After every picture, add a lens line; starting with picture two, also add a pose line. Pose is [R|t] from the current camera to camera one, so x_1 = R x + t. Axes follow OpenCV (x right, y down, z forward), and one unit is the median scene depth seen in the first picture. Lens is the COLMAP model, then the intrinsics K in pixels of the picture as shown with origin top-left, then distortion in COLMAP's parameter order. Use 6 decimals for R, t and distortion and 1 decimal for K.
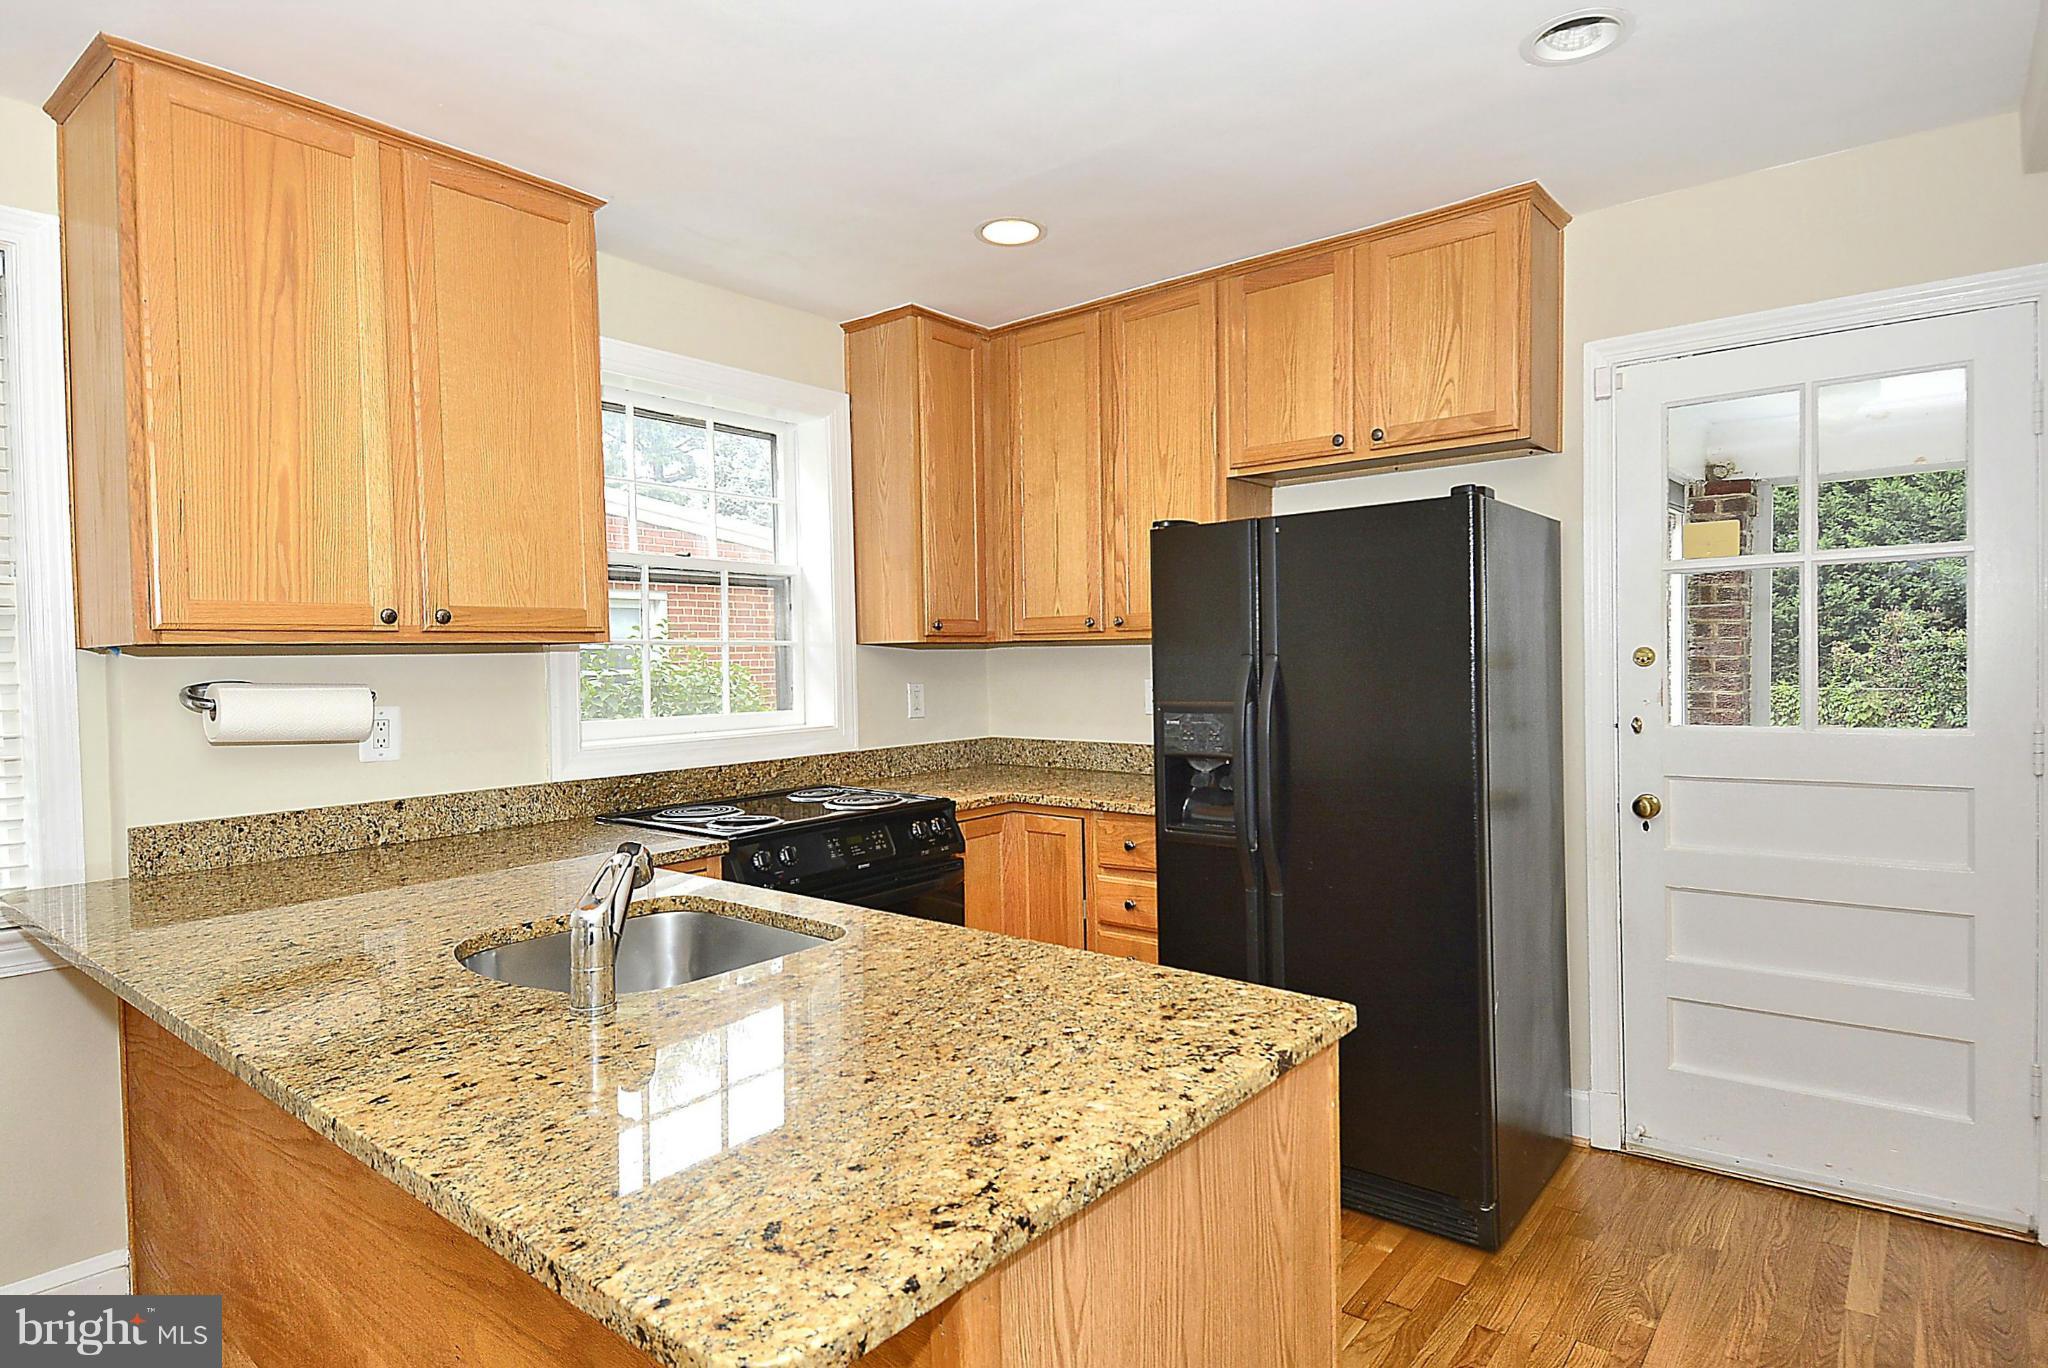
lens RADIAL K [[1090.6, 0, 1044.2], [0, 1090.6, 679.8], [0, 0, 1]] dist [0.059295, -0.040424]
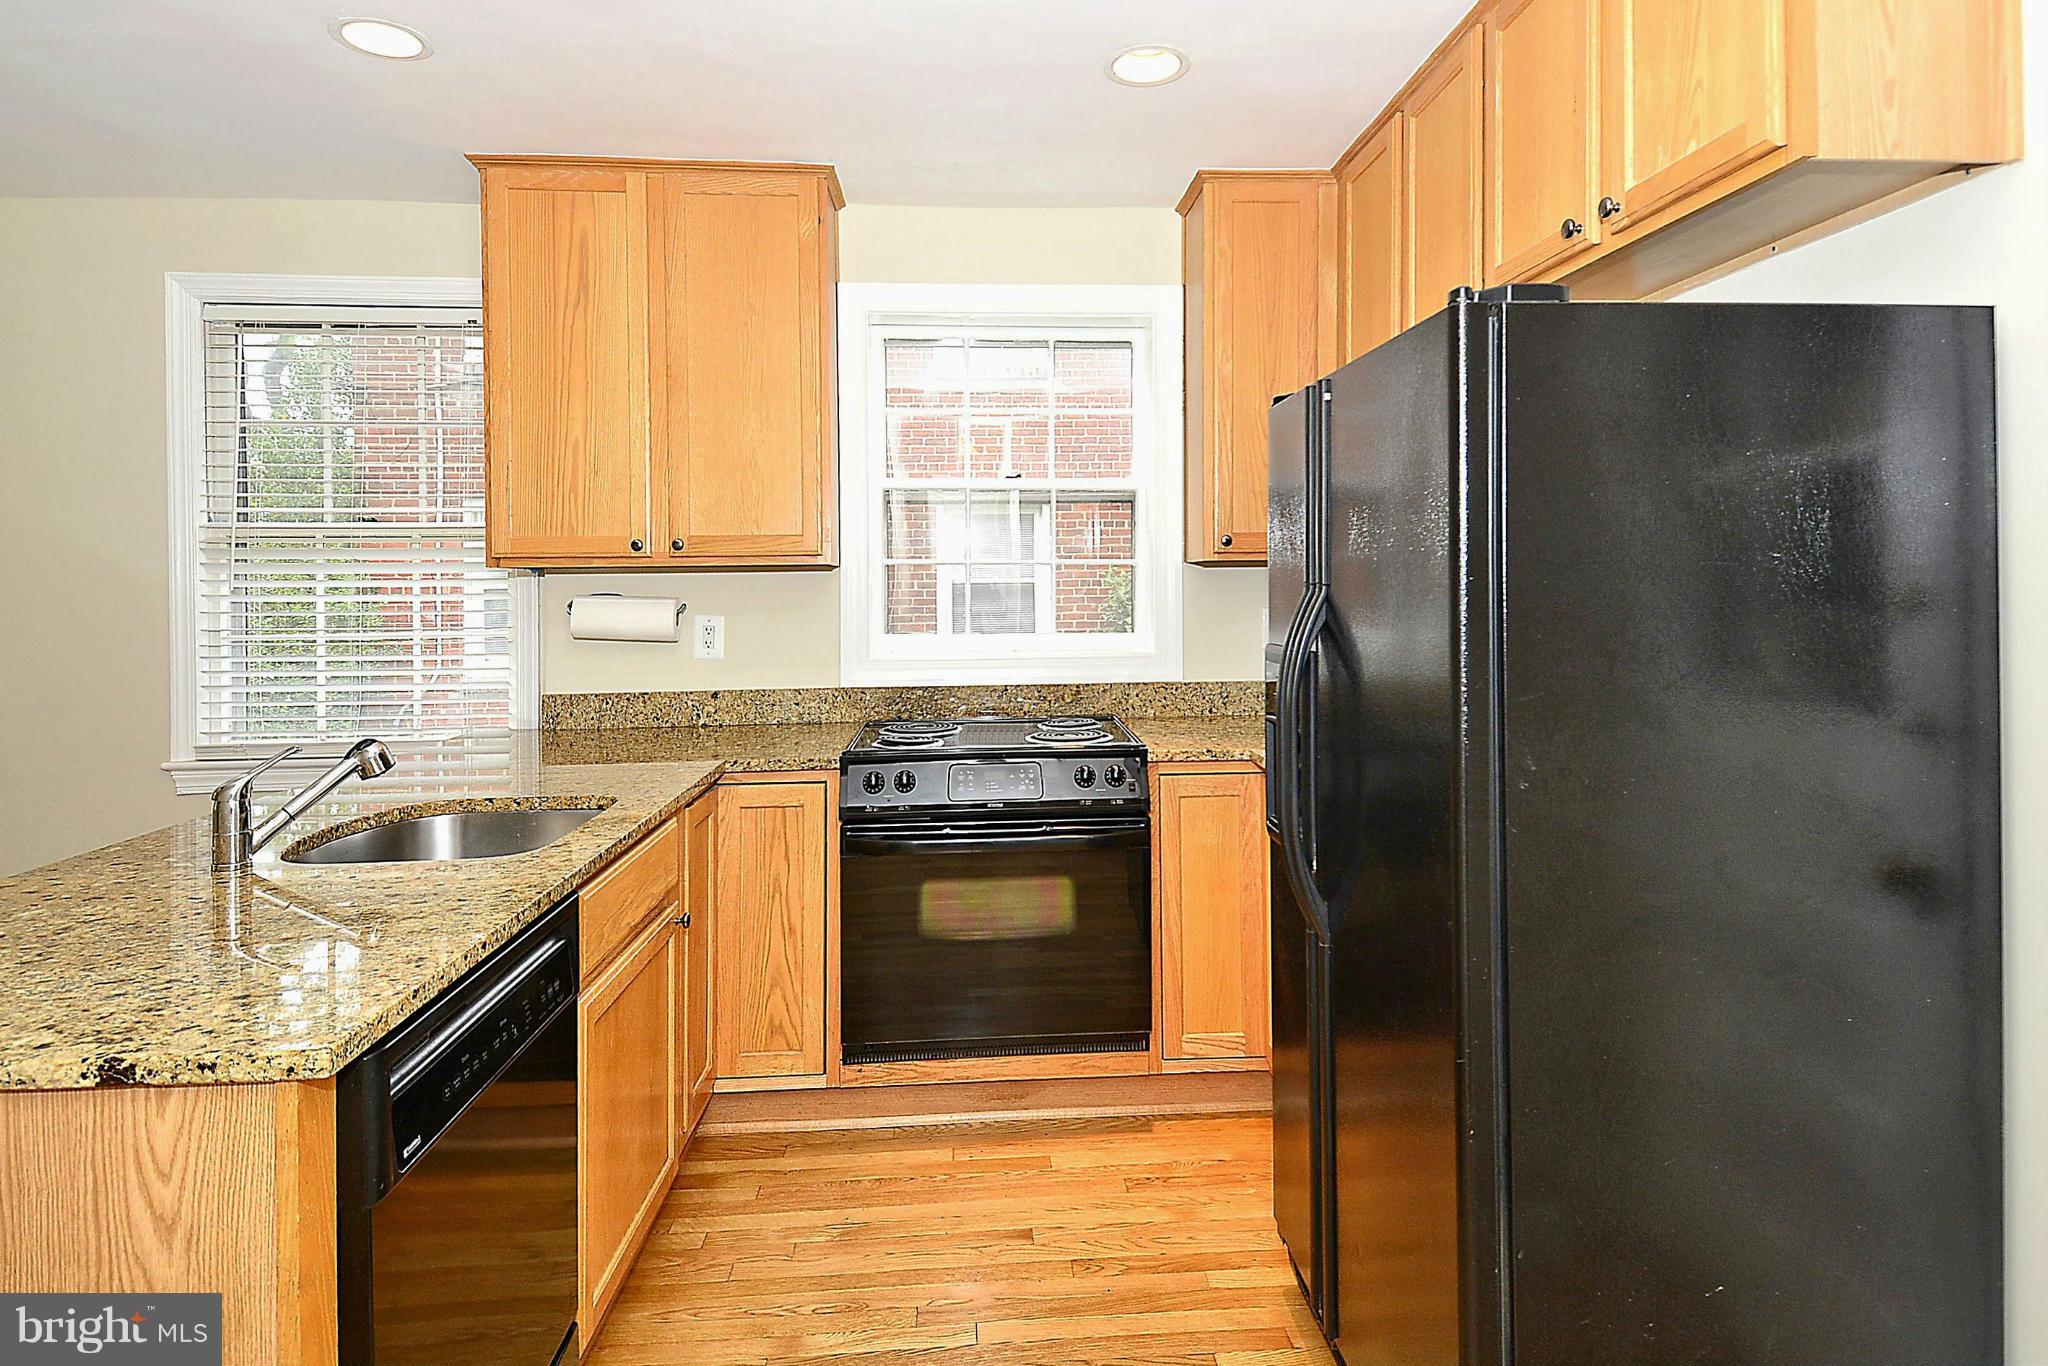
lens RADIAL K [[1112.3, 0, 1028.7], [0, 1112.3, 586.2], [0, 0, 1]] dist [0.061632, -0.044925]
pose [[0.685516, 0.014023, -0.727922, 0.519407], [-0.018660, 0.999824, 0.001688, -0.016465], [0.727818, 0.012426, 0.685658, 0.353485]]
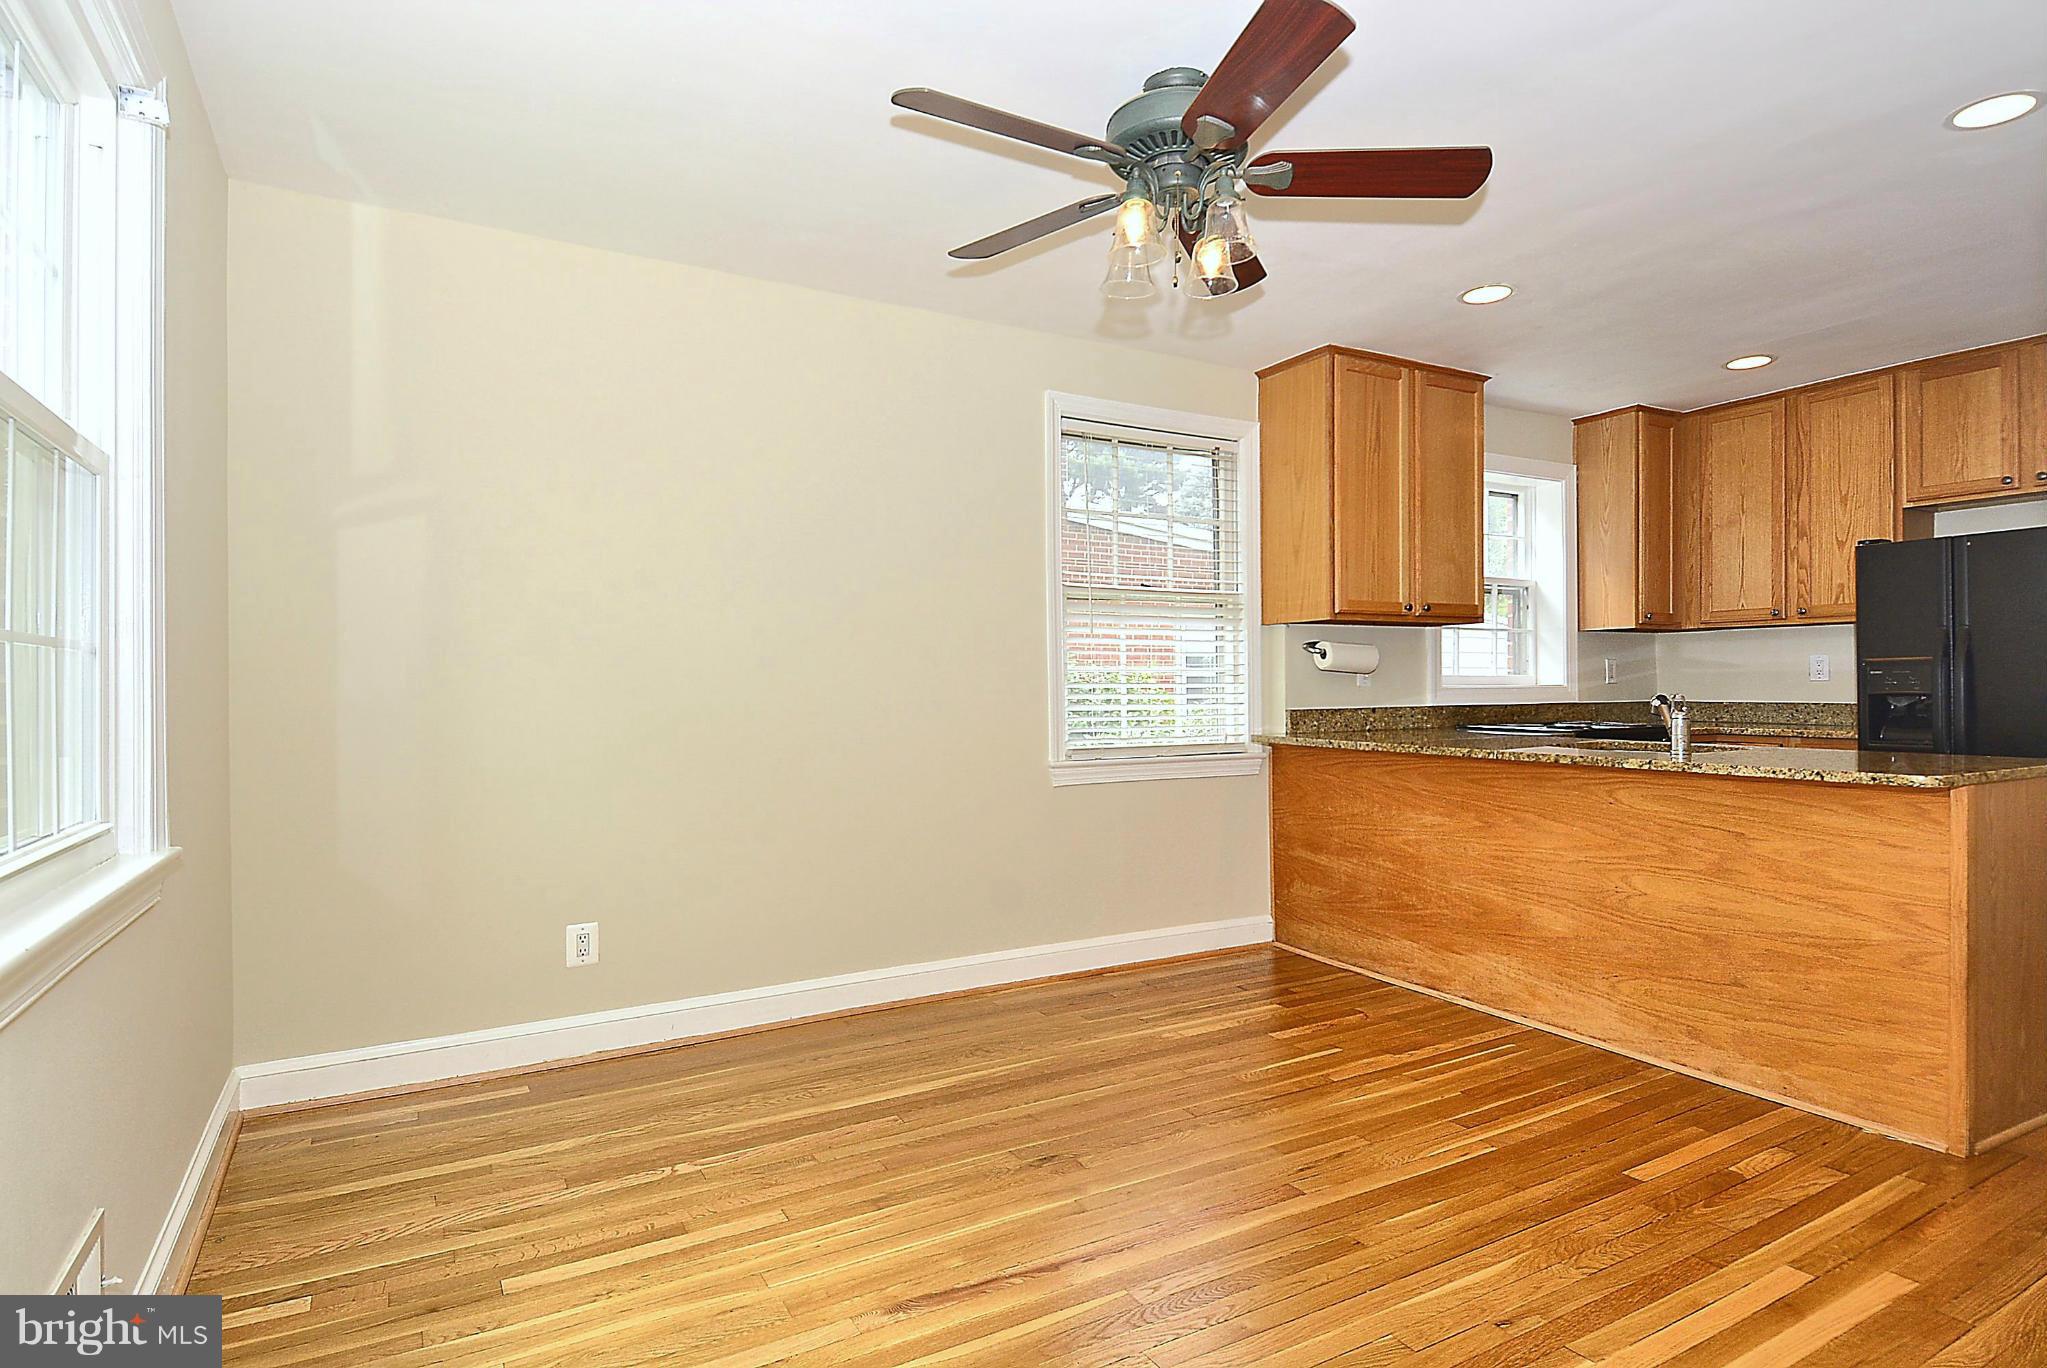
lens RADIAL K [[1090.0, 0, 1043.7], [0, 1090.0, 679.8], [0, 0, 1]] dist [0.059295, -0.040424]
pose [[0.931491, 0.007229, -0.363693, -0.386948], [-0.017029, 0.999573, -0.023747, 0.103963], [0.363366, 0.028314, 0.931216, -0.839841]]
